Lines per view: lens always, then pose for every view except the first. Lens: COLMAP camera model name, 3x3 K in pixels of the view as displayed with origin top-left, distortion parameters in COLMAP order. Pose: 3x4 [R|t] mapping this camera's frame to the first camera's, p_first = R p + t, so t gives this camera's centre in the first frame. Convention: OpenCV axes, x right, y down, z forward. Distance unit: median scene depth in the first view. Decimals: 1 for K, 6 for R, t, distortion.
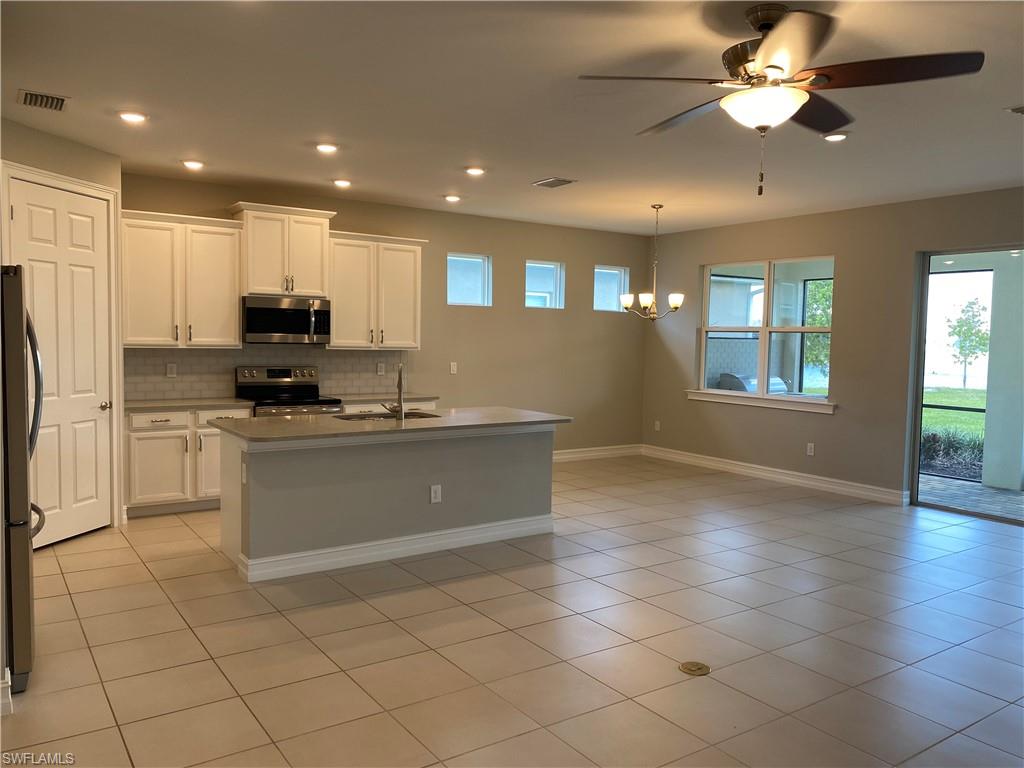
lens RADIAL K [[793.1, 0, 519.3], [0, 793.1, 383.2], [0, 0, 1]] dist [0.001424, 0.010822]
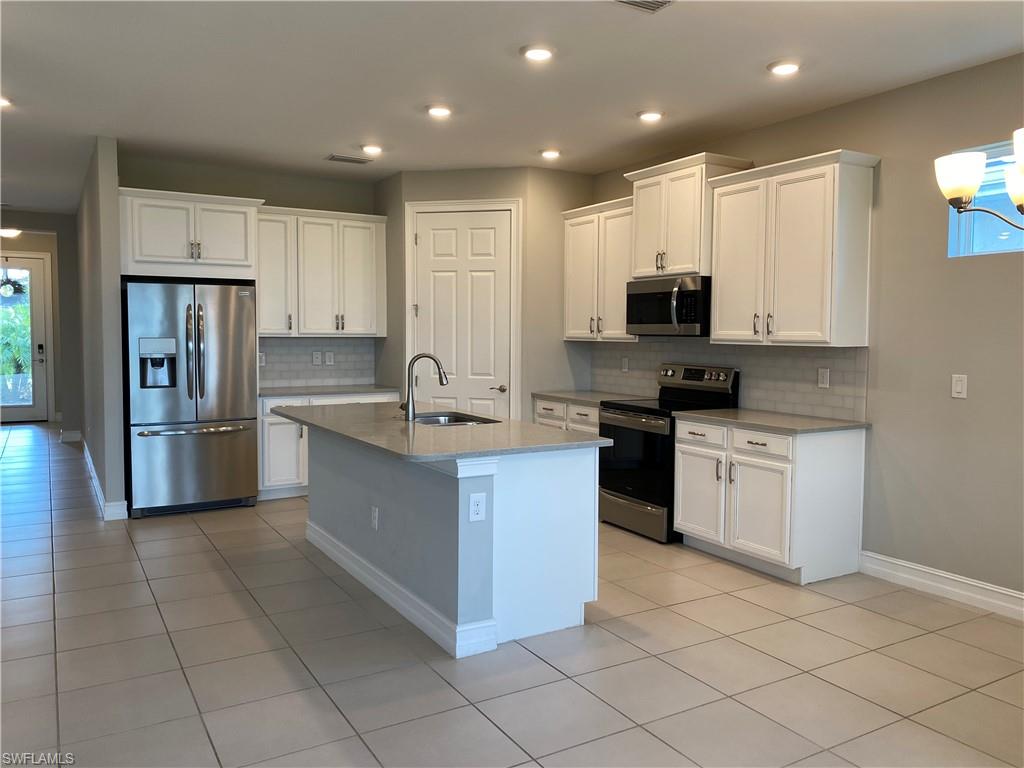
lens RADIAL K [[793.1, 0, 520.2], [0, 793.1, 385.2], [0, 0, 1]] dist [0.001424, 0.010822]
pose [[-0.061259, 0.051871, -0.996773, 0.520901], [-0.061806, 0.996535, 0.055657, -0.037001], [0.996206, 0.065016, -0.057841, 0.919688]]
